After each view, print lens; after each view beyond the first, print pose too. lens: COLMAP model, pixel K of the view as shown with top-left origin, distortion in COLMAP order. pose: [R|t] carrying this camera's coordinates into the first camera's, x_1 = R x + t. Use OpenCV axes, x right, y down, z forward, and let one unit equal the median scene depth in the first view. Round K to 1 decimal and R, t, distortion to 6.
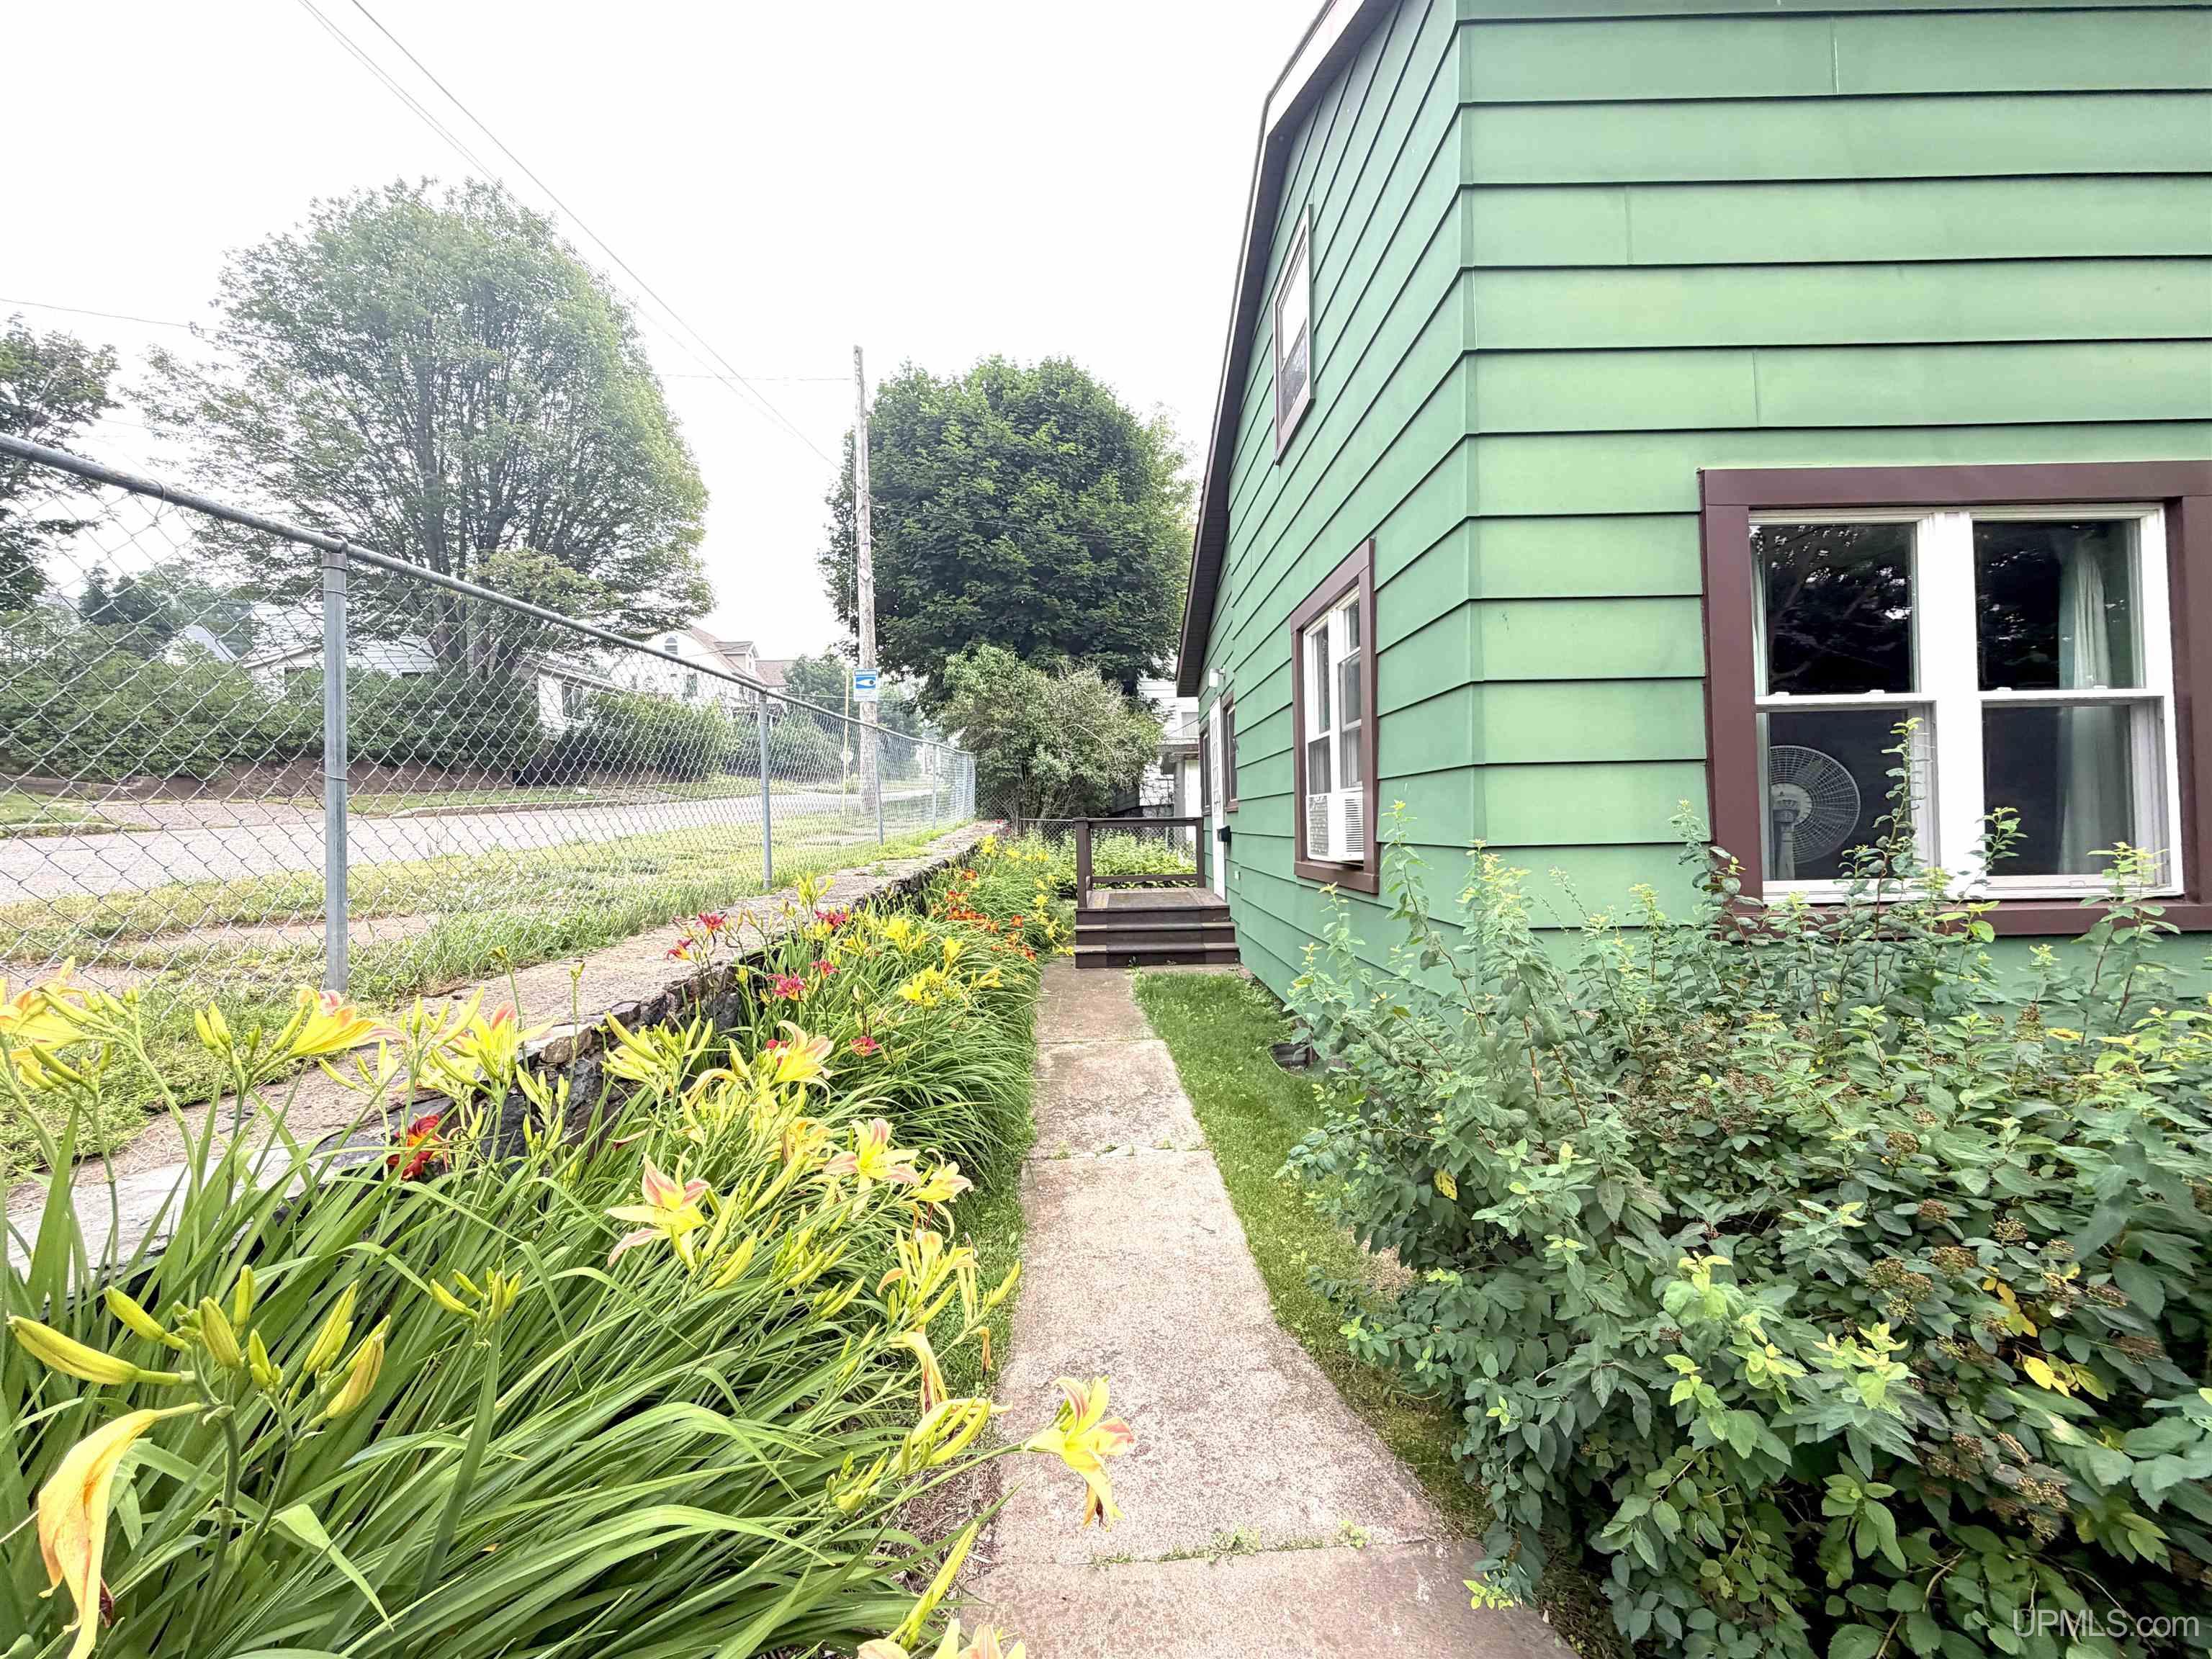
lens RADIAL K [[870.8, 0, 1116.9], [0, 870.8, 834.0], [0, 0, 1]] dist [-0.003282, 0.000828]
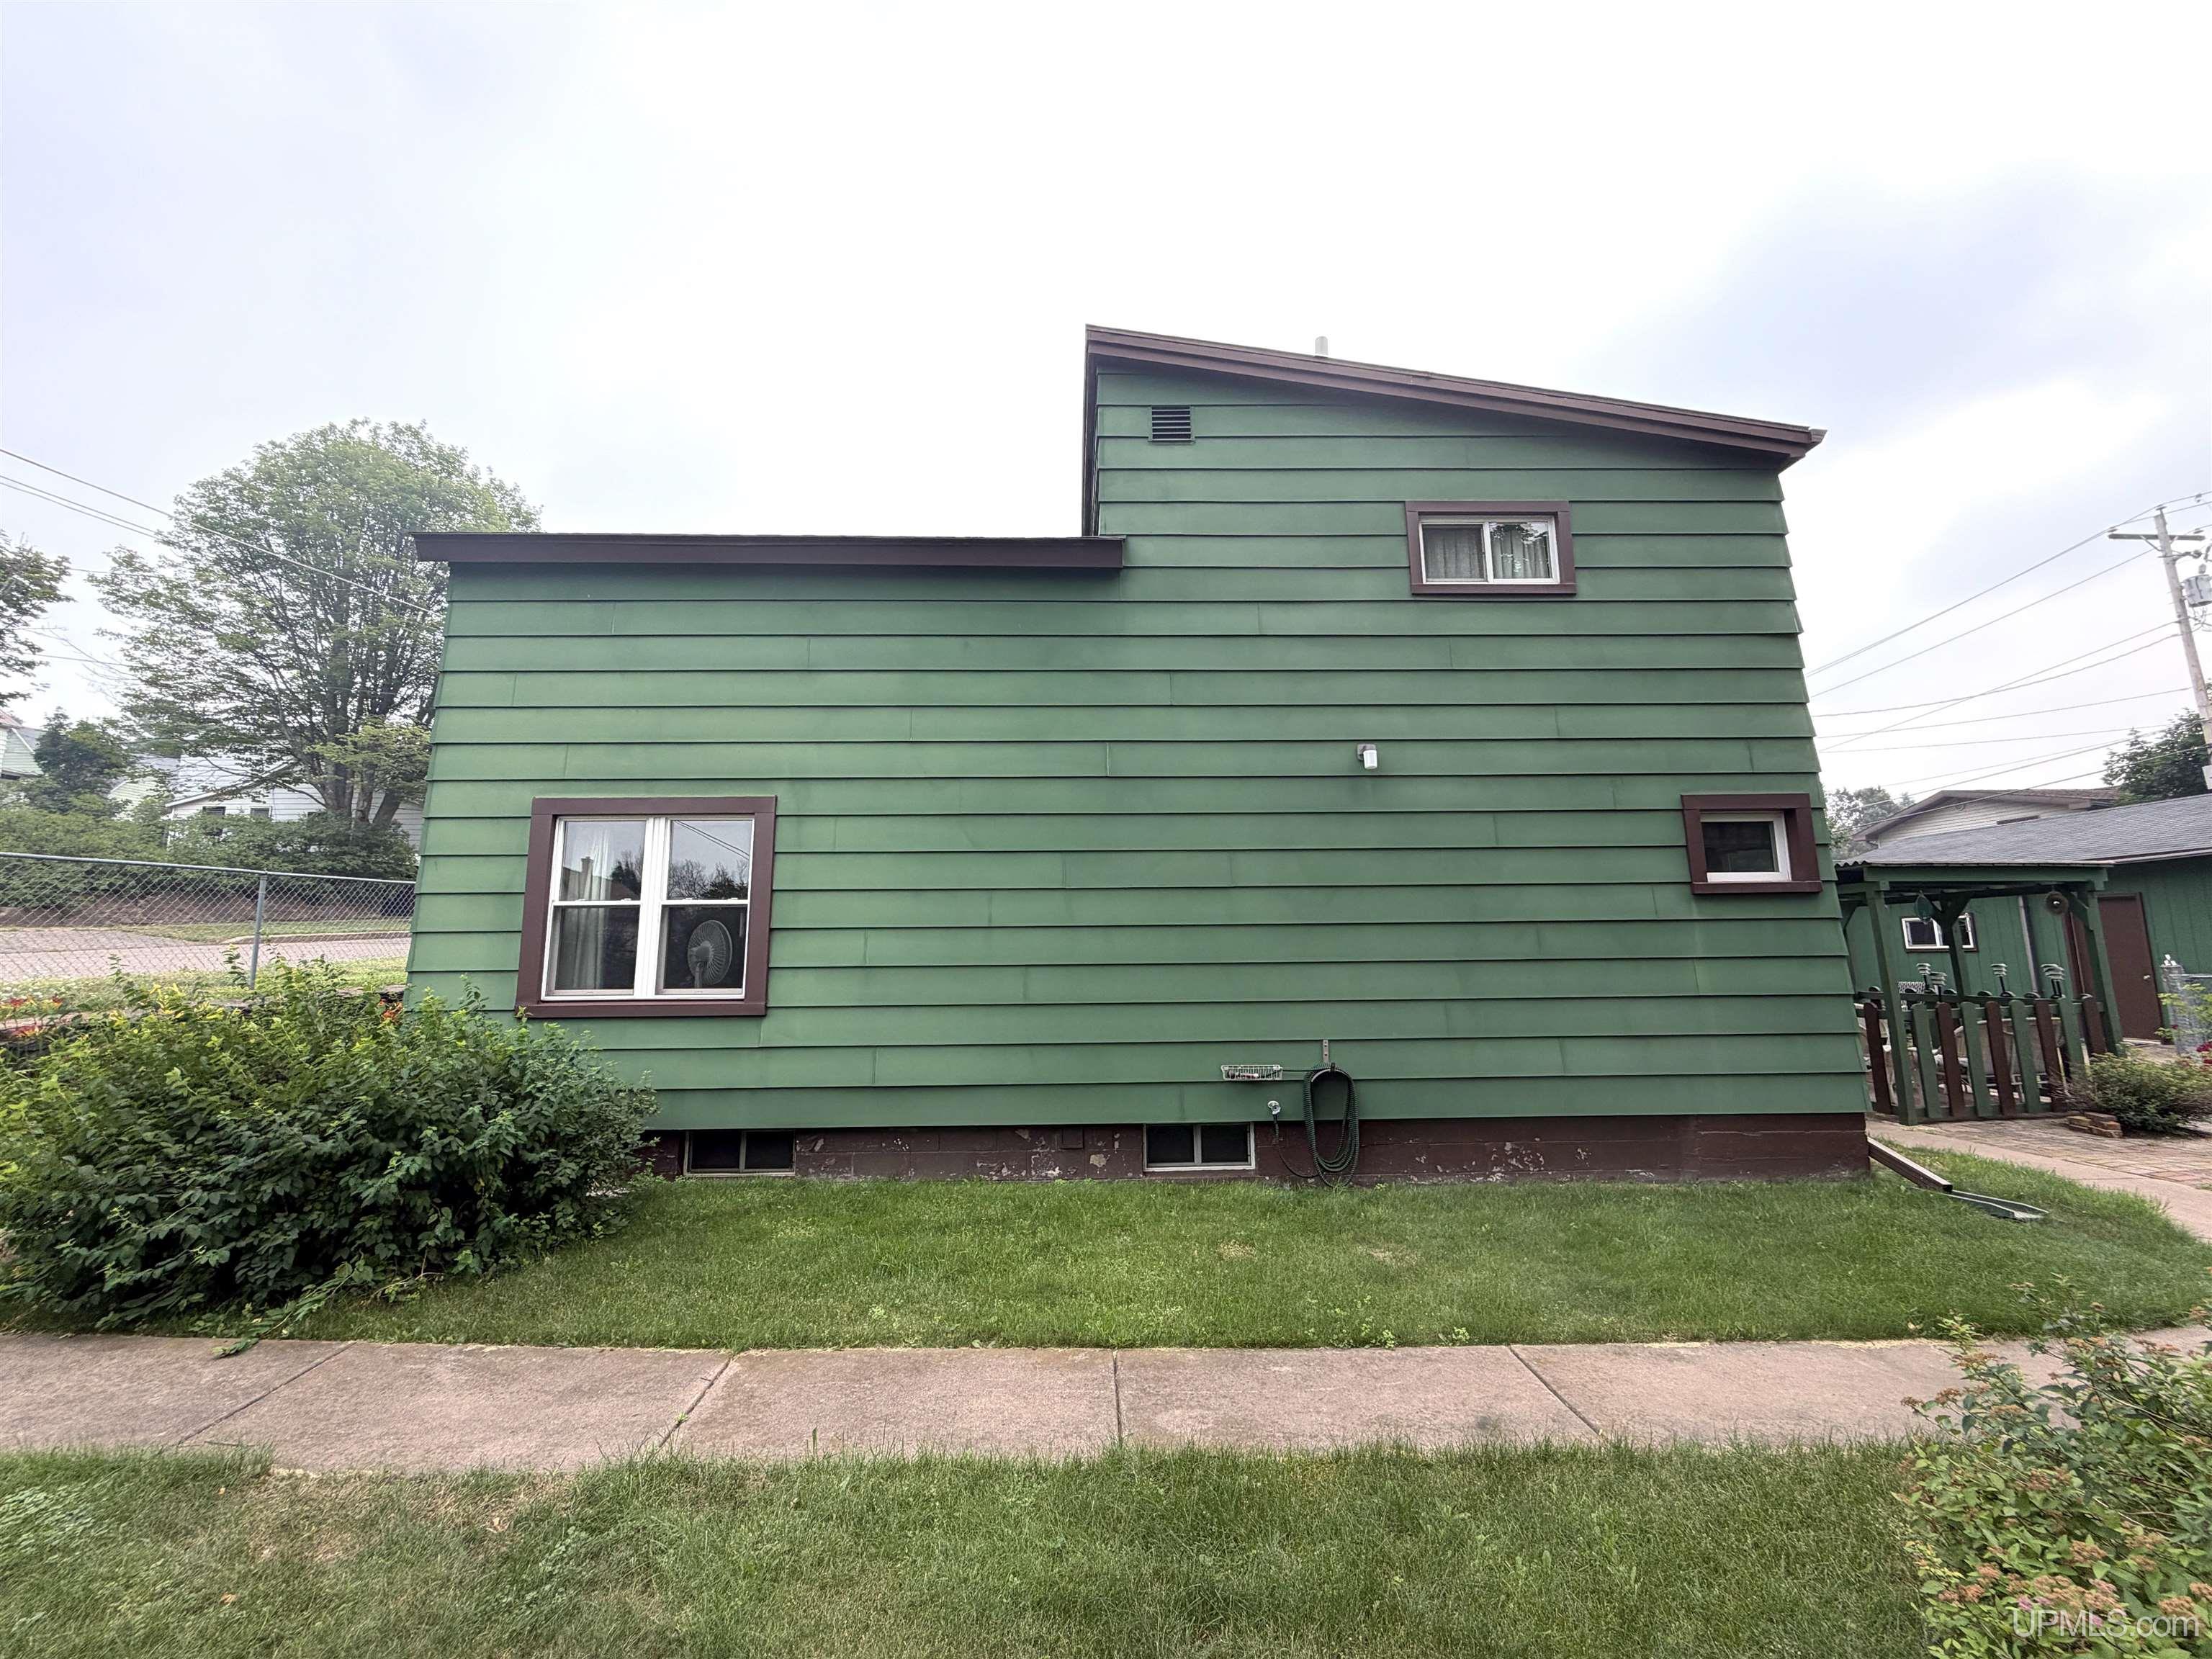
lens RADIAL K [[870.8, 0, 1112.2], [0, 870.8, 833.9], [0, 0, 1]] dist [-0.003282, 0.000828]
pose [[0.999913, 0.008347, 0.010237, 0.265523], [-0.006763, 0.989254, -0.146048, -0.002550], [-0.011346, 0.145966, 0.989225, -0.150130]]
